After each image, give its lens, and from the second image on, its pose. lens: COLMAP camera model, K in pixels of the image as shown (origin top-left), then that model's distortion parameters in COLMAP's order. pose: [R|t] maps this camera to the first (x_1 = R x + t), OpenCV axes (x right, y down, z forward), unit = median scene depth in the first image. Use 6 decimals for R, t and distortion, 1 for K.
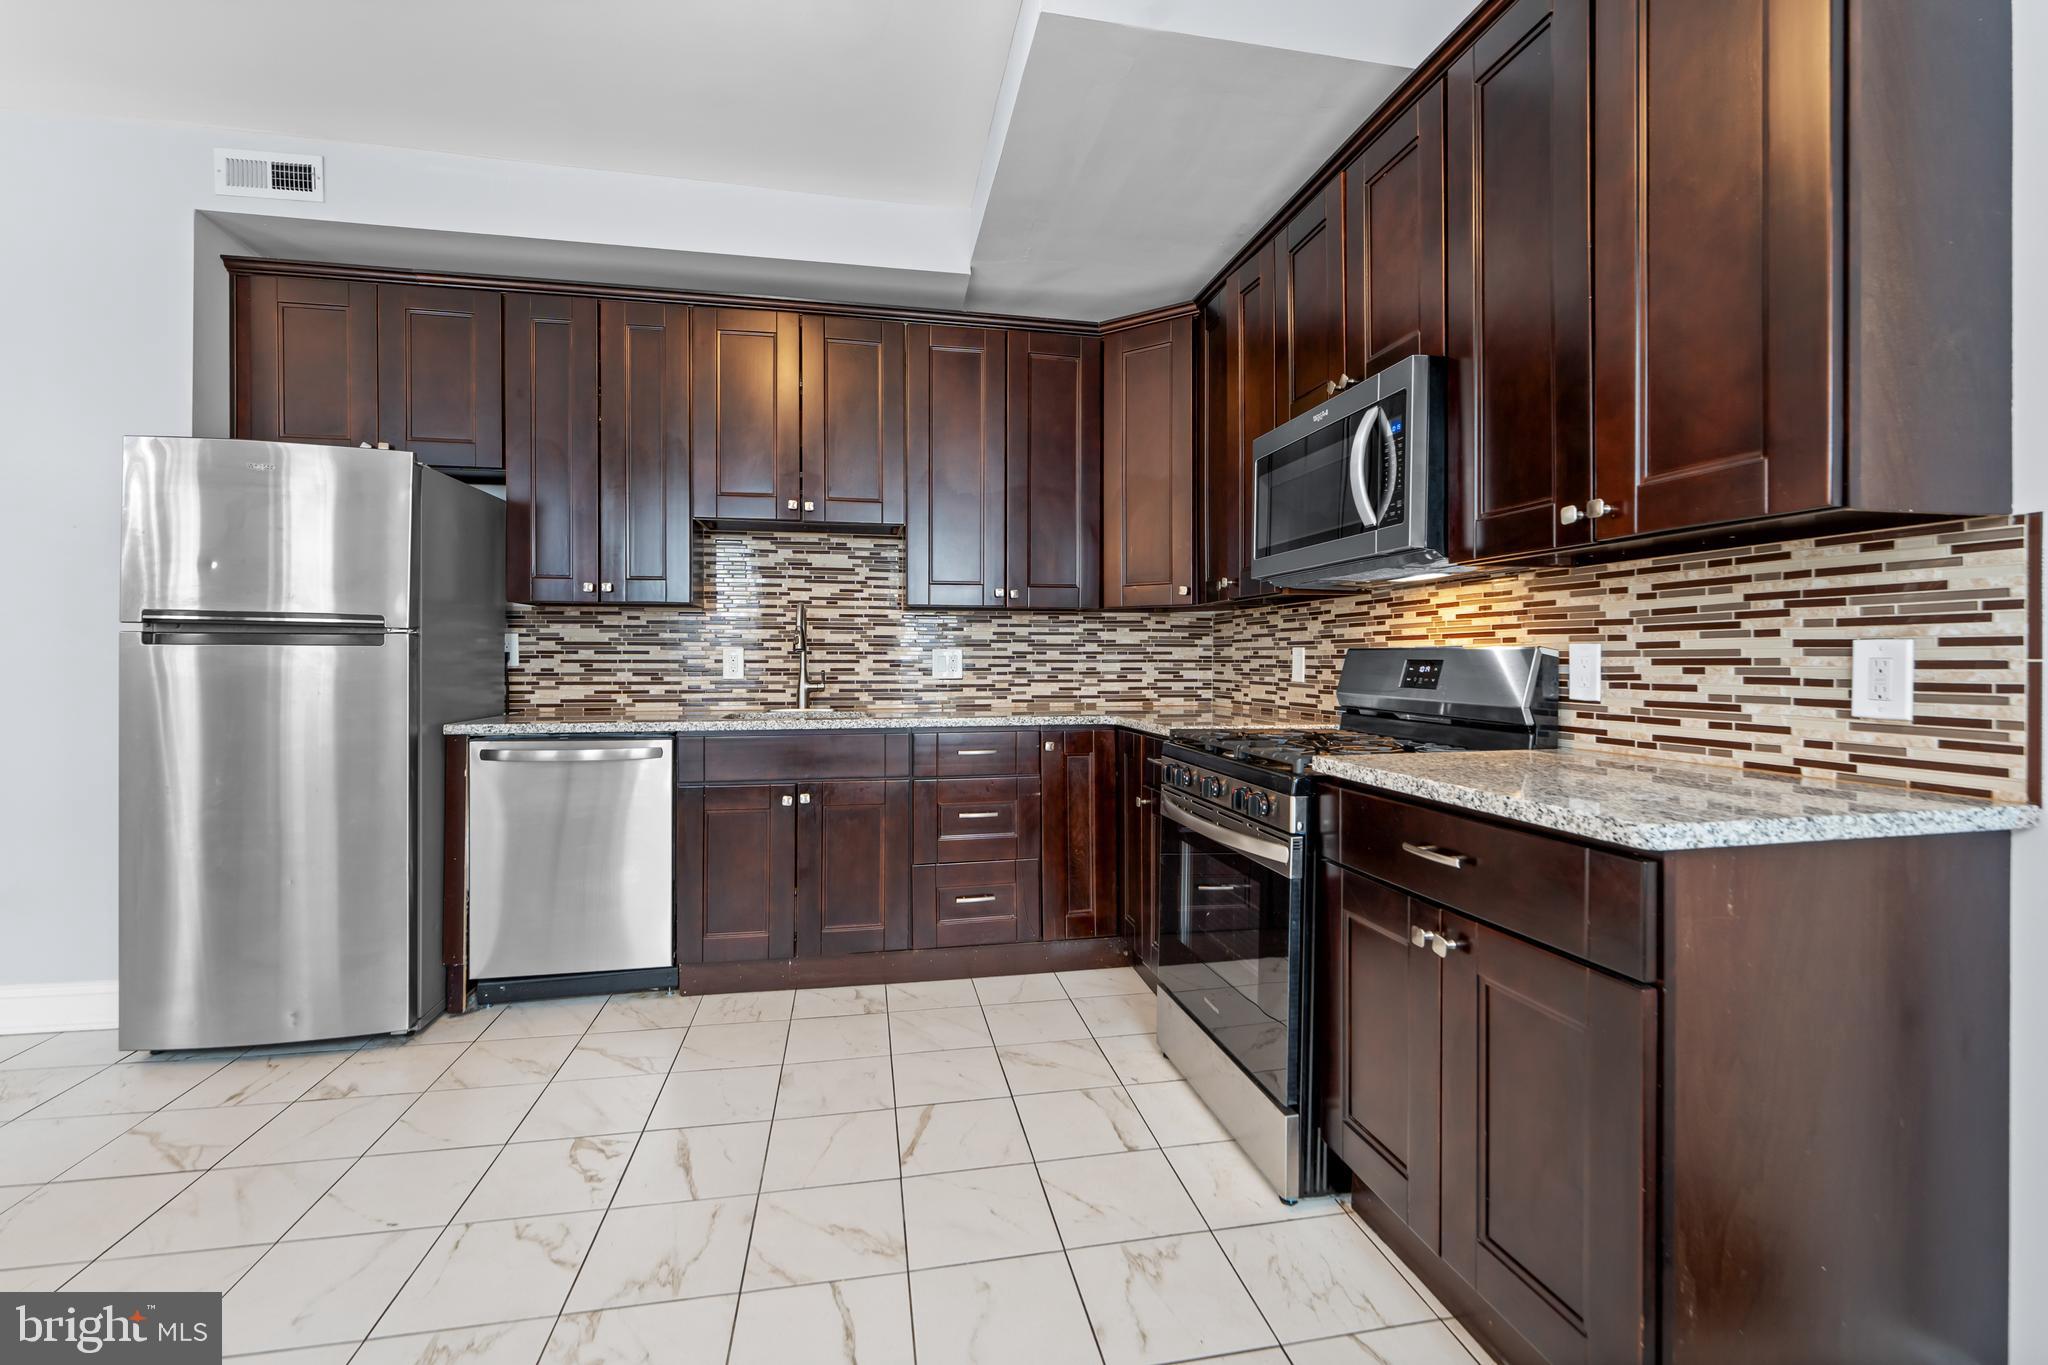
lens RADIAL K [[882.2, 0, 1031.5], [0, 882.2, 658.6], [0, 0, 1]] dist [-0.000665, 0.000442]
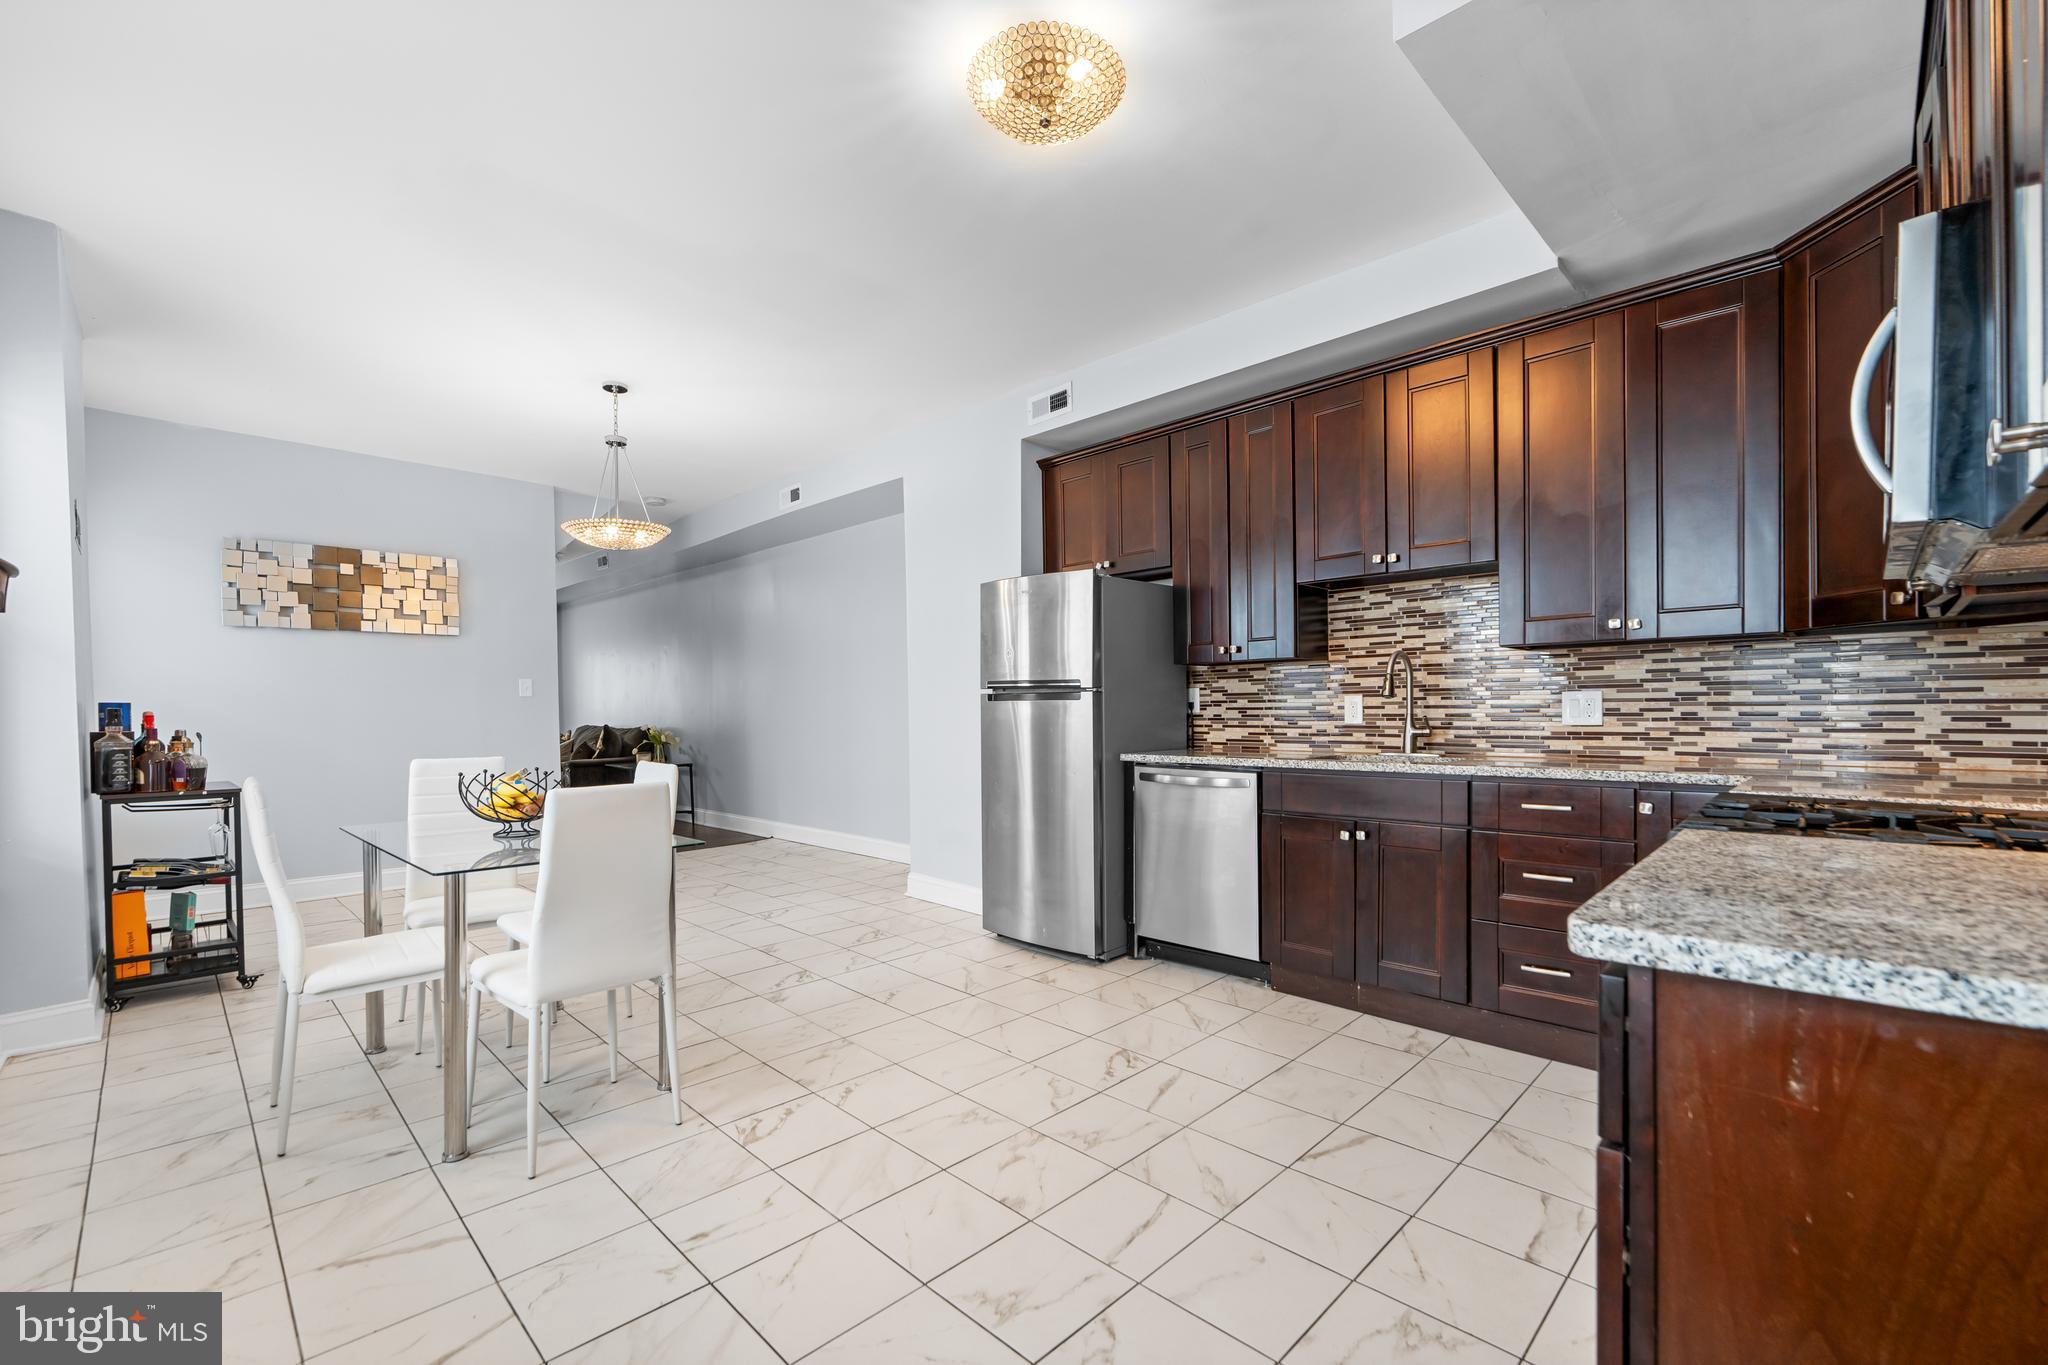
lens RADIAL K [[868.7, 0, 1023.2], [0, 868.7, 716.1], [0, 0, 1]] dist [-0.000041, 0.000379]
pose [[0.557707, -0.000207, -0.830038, 0.390372], [0.011107, 0.999912, 0.007214, 0.001468], [0.829963, -0.013243, 0.557661, 0.074034]]
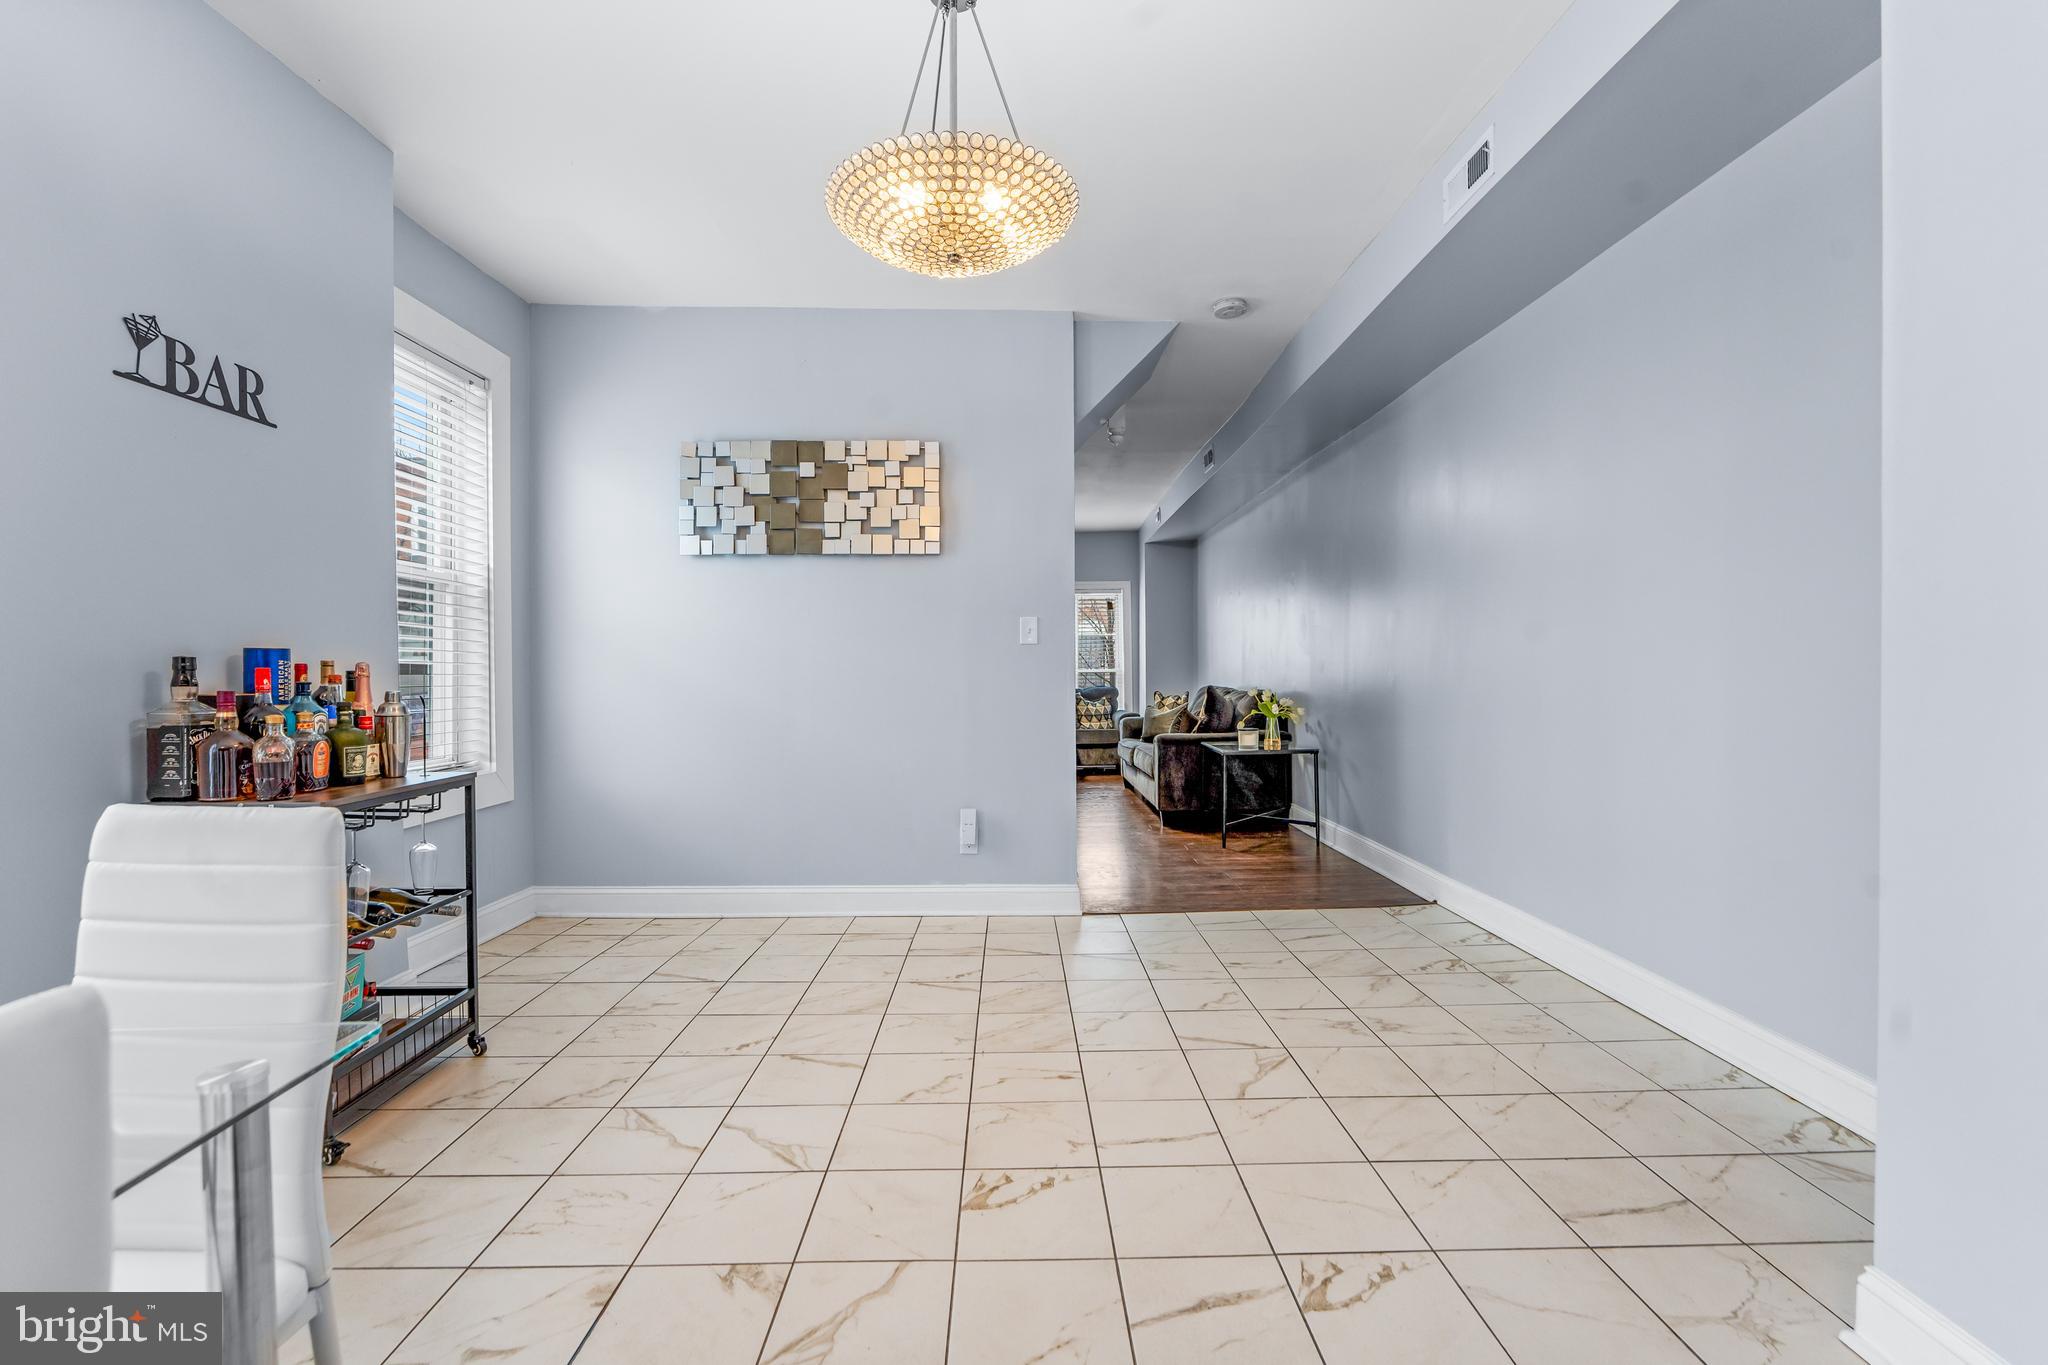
lens RADIAL K [[891.1, 0, 1024.0], [0, 891.1, 682.5], [0, 0, 1]] dist [-0.000224, -0.000048]
pose [[-0.180339, 0.012073, -0.983531, -0.646441], [0.002642, 0.999927, 0.011790, 0.000521], [0.983601, -0.000472, -0.180357, 0.494856]]
